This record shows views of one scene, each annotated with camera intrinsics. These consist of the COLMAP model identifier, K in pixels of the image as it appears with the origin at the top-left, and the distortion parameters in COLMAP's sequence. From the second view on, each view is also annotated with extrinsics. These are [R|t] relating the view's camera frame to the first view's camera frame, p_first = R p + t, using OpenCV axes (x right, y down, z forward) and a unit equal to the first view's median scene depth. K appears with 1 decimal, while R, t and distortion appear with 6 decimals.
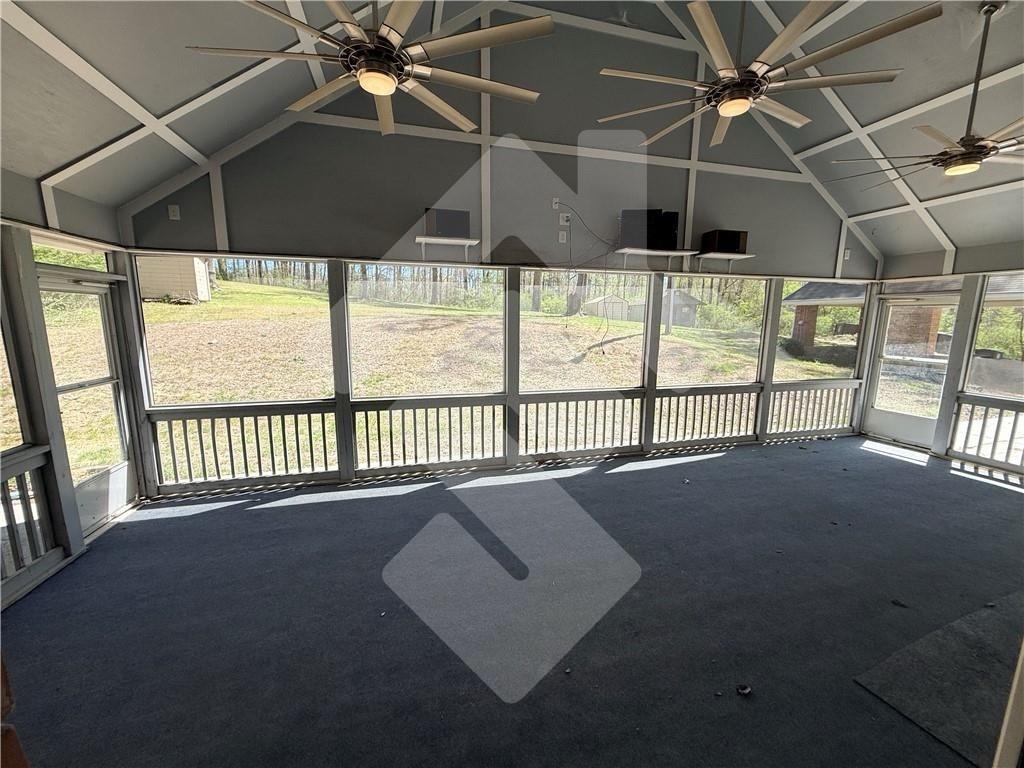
lens RADIAL K [[409.5, 0, 512.5], [0, 409.5, 383.9], [0, 0, 1]] dist [0.001026, 0.000405]
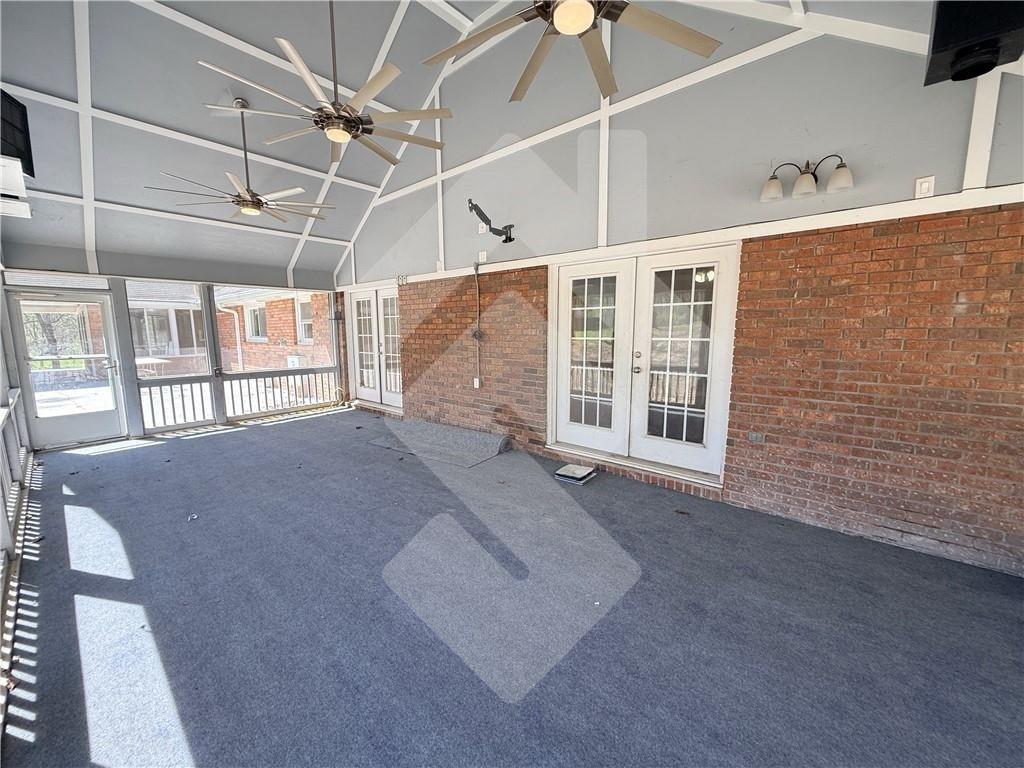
lens RADIAL K [[409.5, 0, 510.6], [0, 409.5, 387.4], [0, 0, 1]] dist [0.001026, 0.000405]
pose [[-0.560198, -0.118293, 0.819869, -0.487833], [0.129106, 0.965187, 0.227476, -0.090715], [-0.818236, 0.233282, -0.525423, 0.812720]]
